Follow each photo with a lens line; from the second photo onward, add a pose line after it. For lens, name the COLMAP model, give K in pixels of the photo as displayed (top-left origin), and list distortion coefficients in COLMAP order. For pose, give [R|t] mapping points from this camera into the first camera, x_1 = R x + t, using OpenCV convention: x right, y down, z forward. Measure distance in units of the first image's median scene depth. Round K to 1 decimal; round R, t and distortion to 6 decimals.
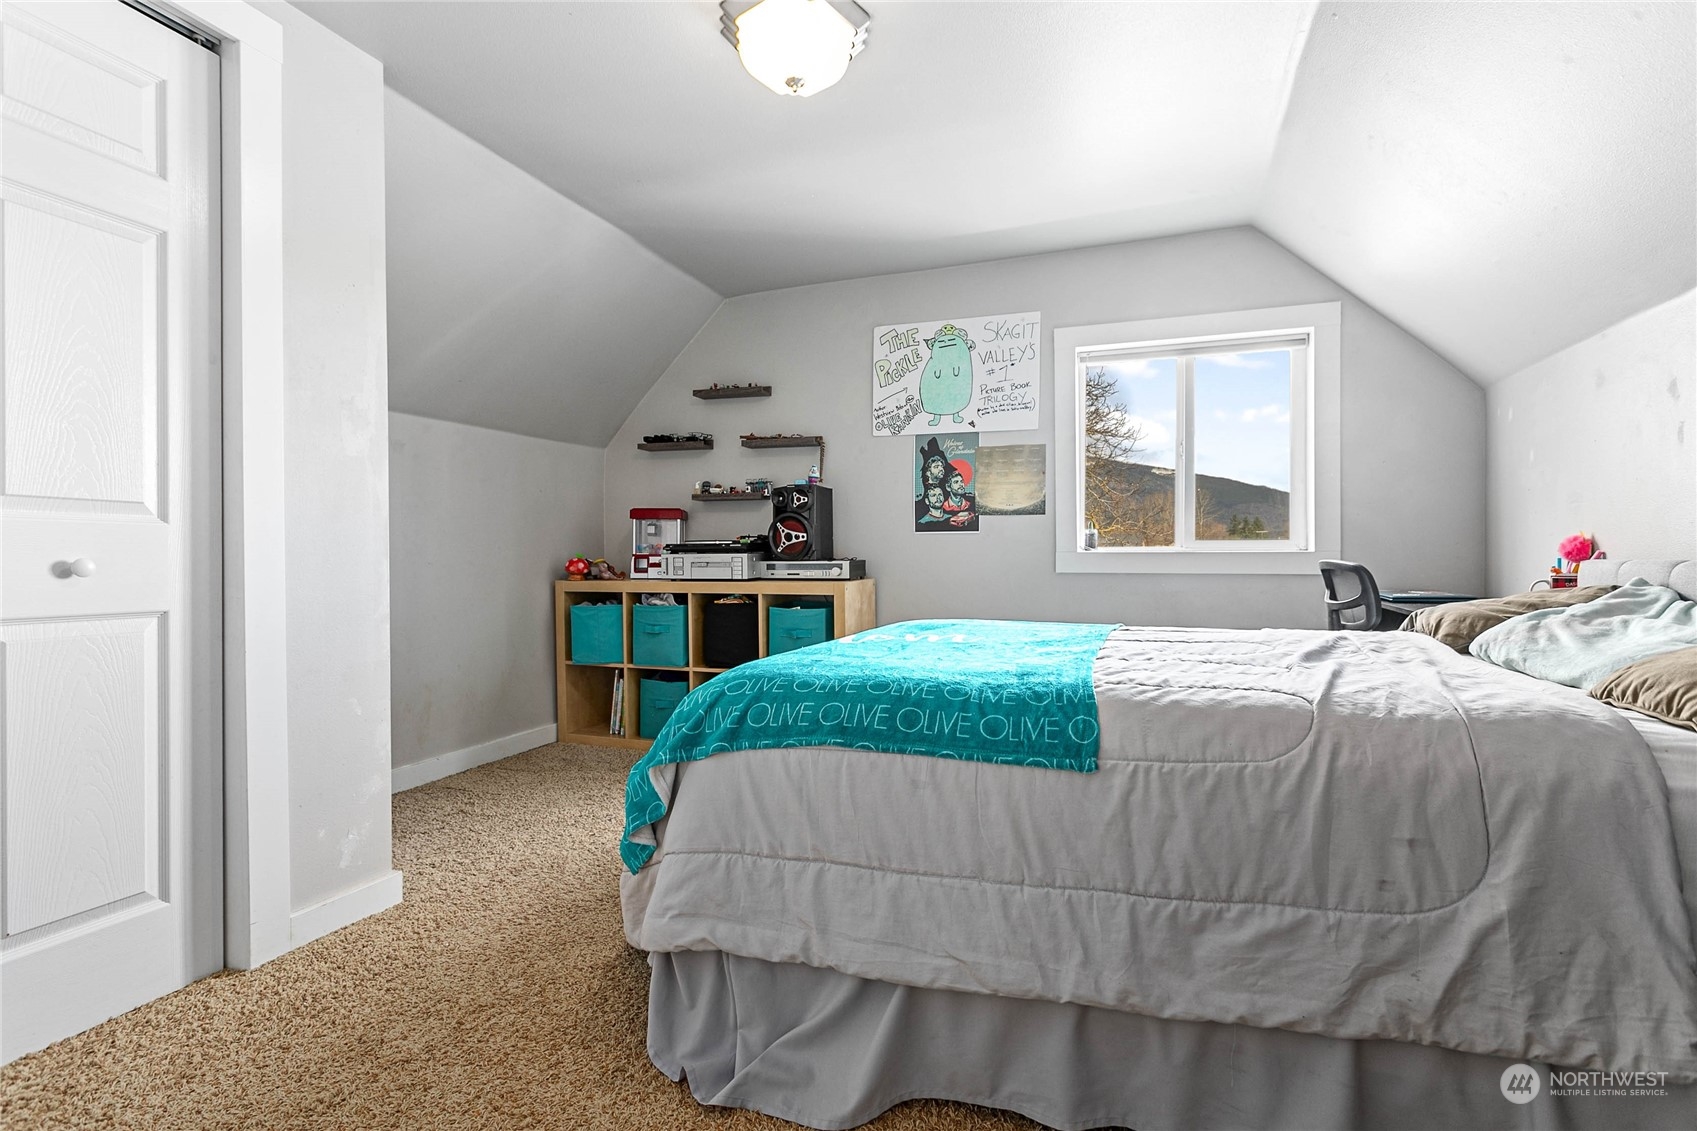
lens RADIAL K [[807.0, 0, 848.5], [0, 807.0, 565.5], [0, 0, 1]] dist [0.003091, 0.000967]
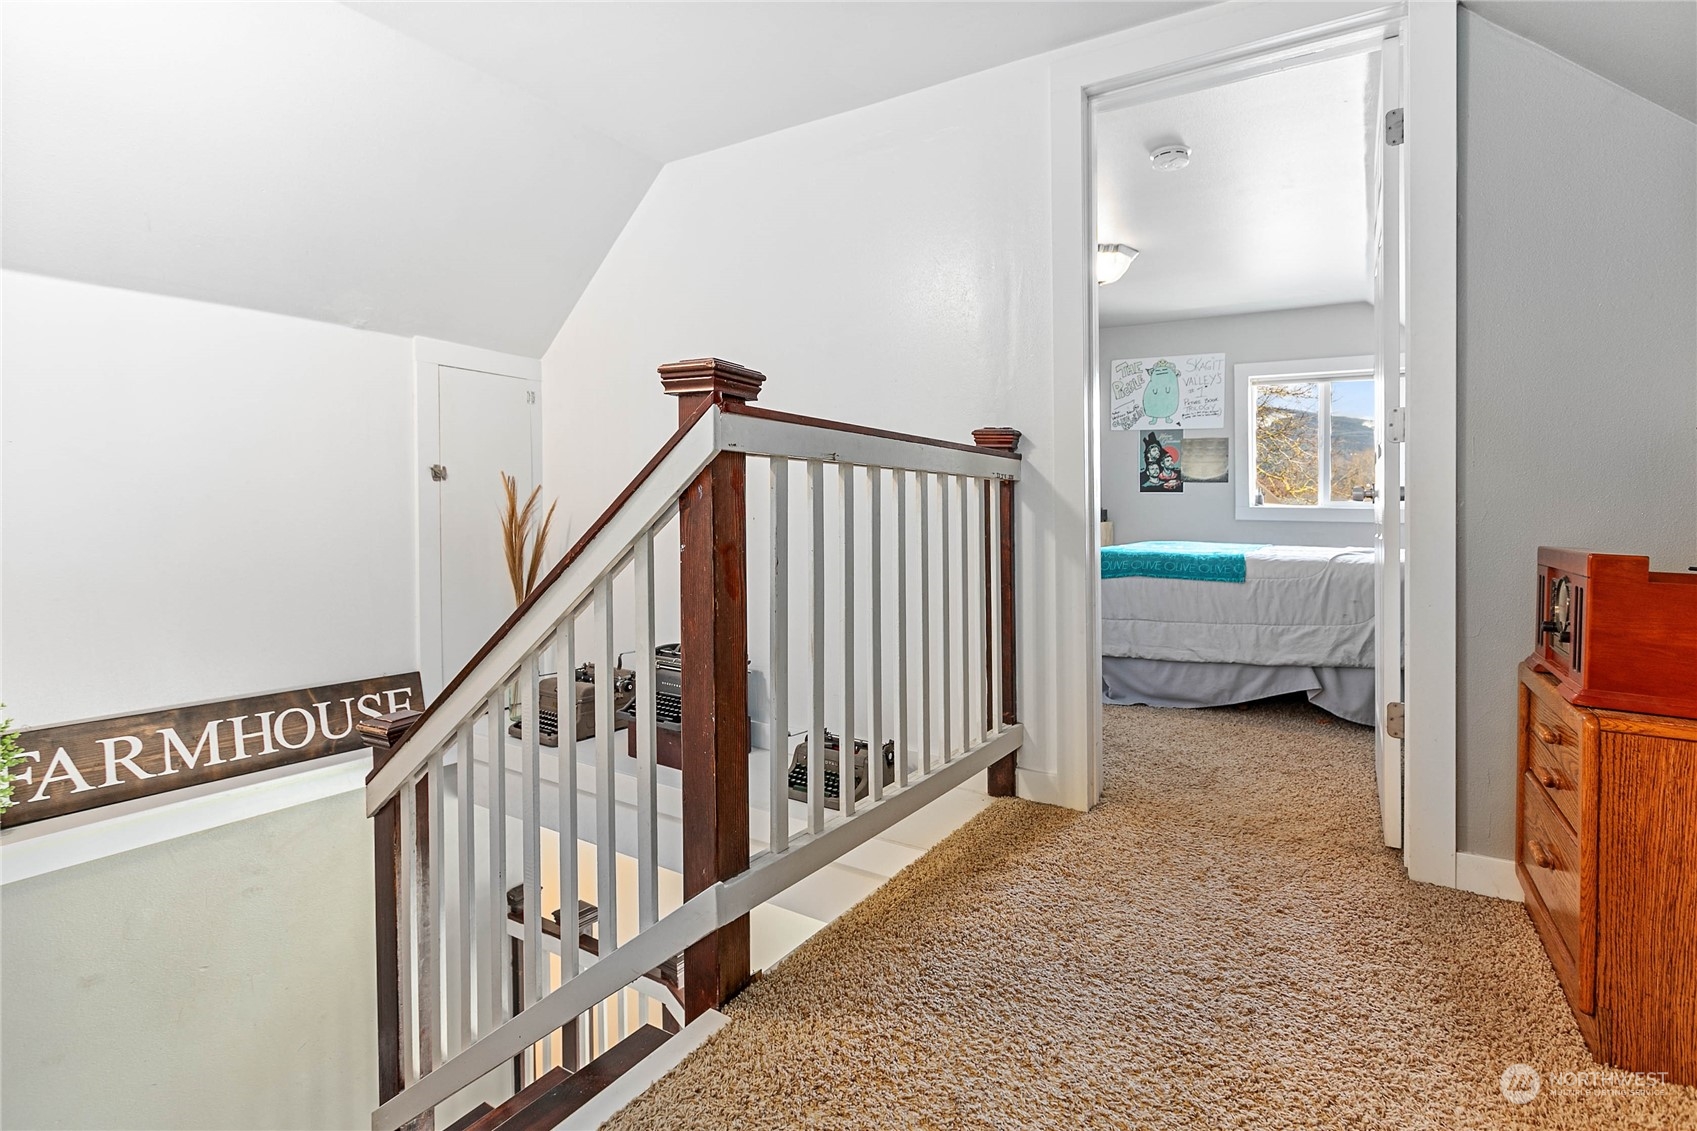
lens RADIAL K [[803.6, 0, 878.0], [0, 803.6, 483.1], [0, 0, 1]] dist [0.001627, 0.000319]
pose [[0.984210, 0.011162, -0.176653, -0.146171], [-0.019452, 0.998786, -0.045266, 0.021482], [0.175934, 0.047987, 0.983232, -0.638724]]
